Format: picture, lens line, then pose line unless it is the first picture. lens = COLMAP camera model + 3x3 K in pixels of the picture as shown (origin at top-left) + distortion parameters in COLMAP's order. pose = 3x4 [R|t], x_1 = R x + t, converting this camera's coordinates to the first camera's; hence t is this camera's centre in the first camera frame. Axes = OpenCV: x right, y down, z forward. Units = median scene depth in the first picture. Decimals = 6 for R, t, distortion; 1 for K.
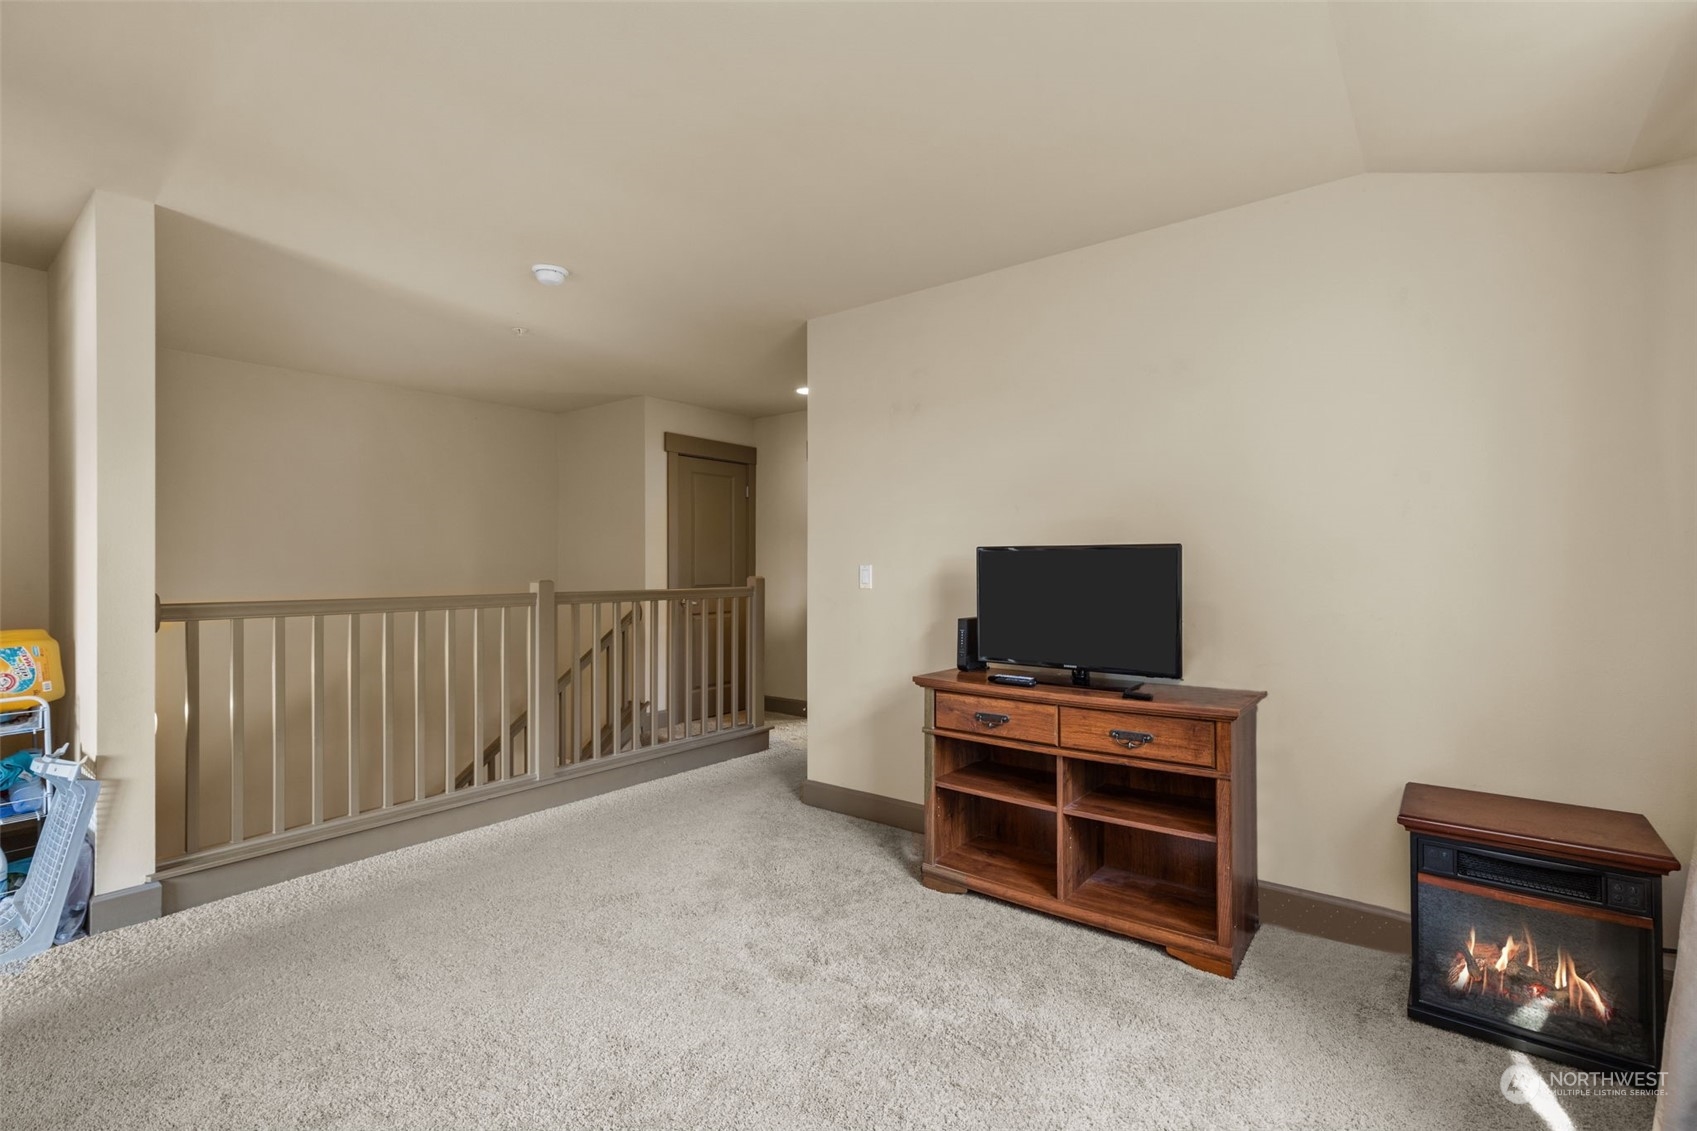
lens RADIAL K [[759.0, 0, 859.4], [0, 759.0, 560.4], [0, 0, 1]] dist [0.005214, -0.004771]
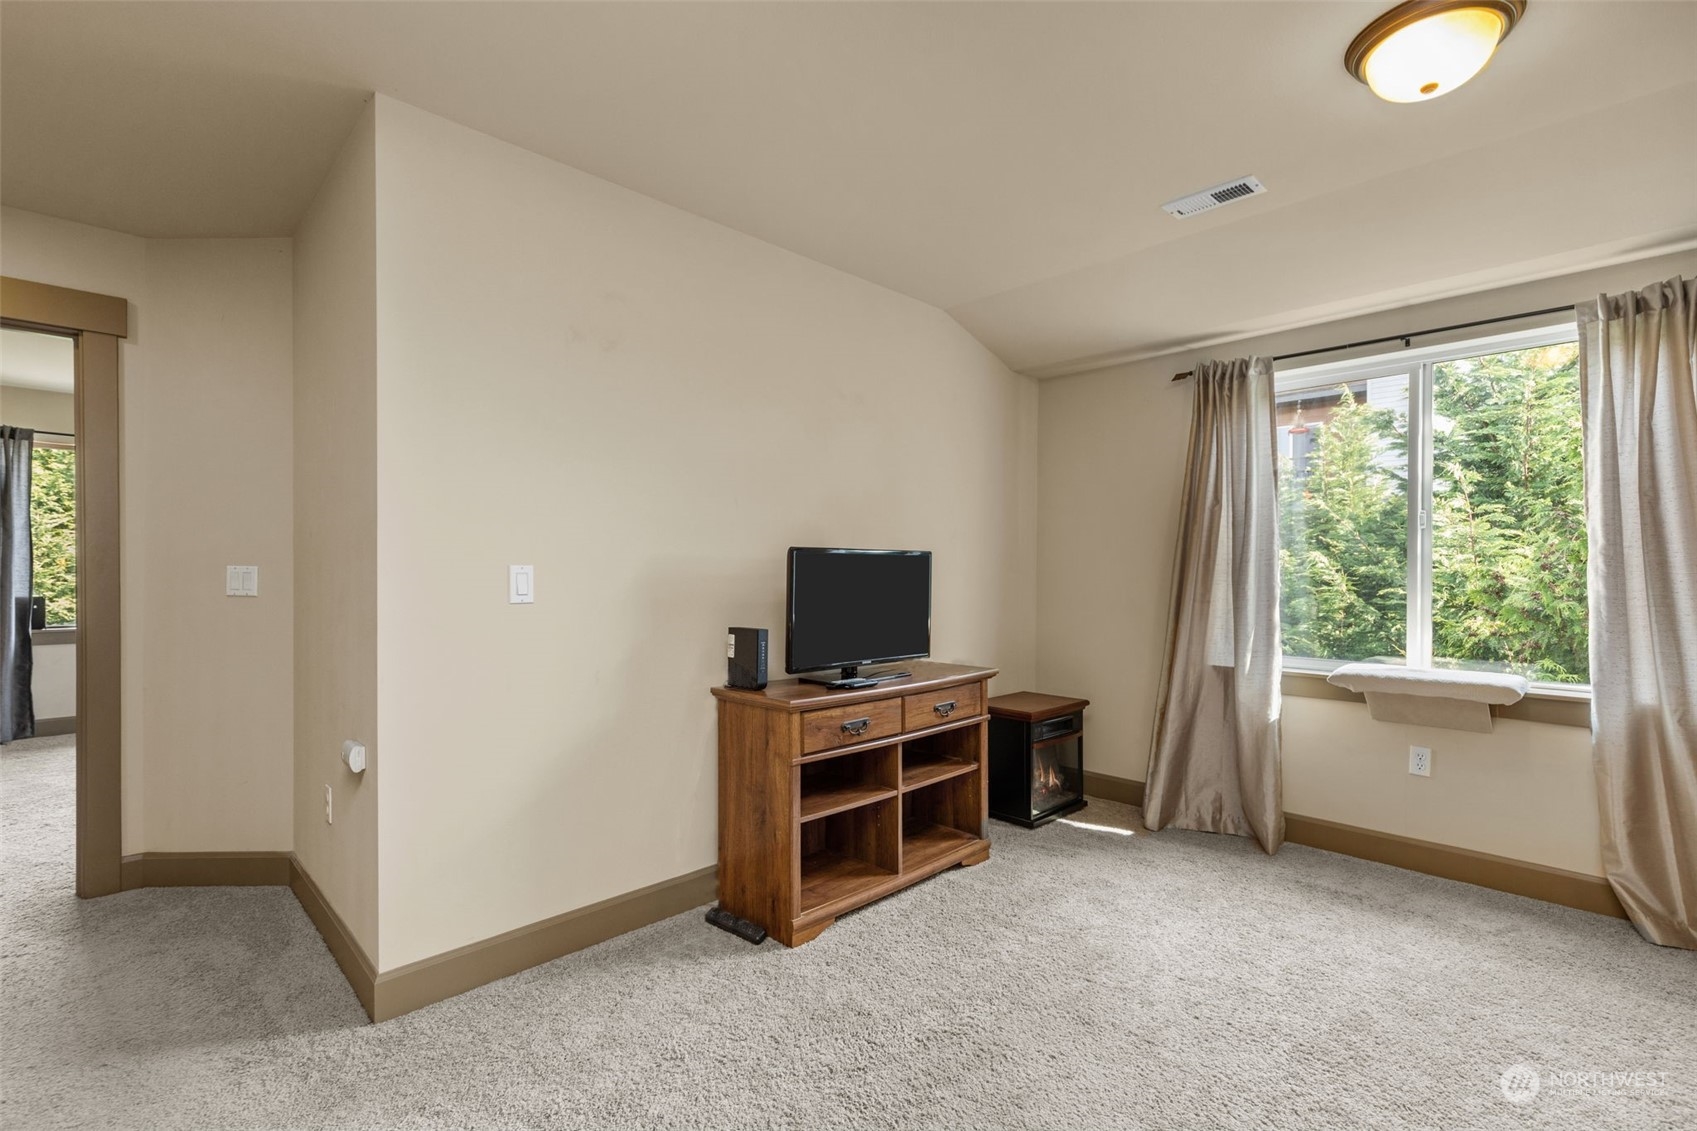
lens RADIAL K [[759.0, 0, 860.8], [0, 759.0, 570.2], [0, 0, 1]] dist [0.005214, -0.004771]
pose [[0.142387, 0.003127, 0.989806, -0.825620], [-0.005399, 0.999983, -0.002383, 0.012187], [-0.989796, -0.005005, 0.142401, 0.897828]]
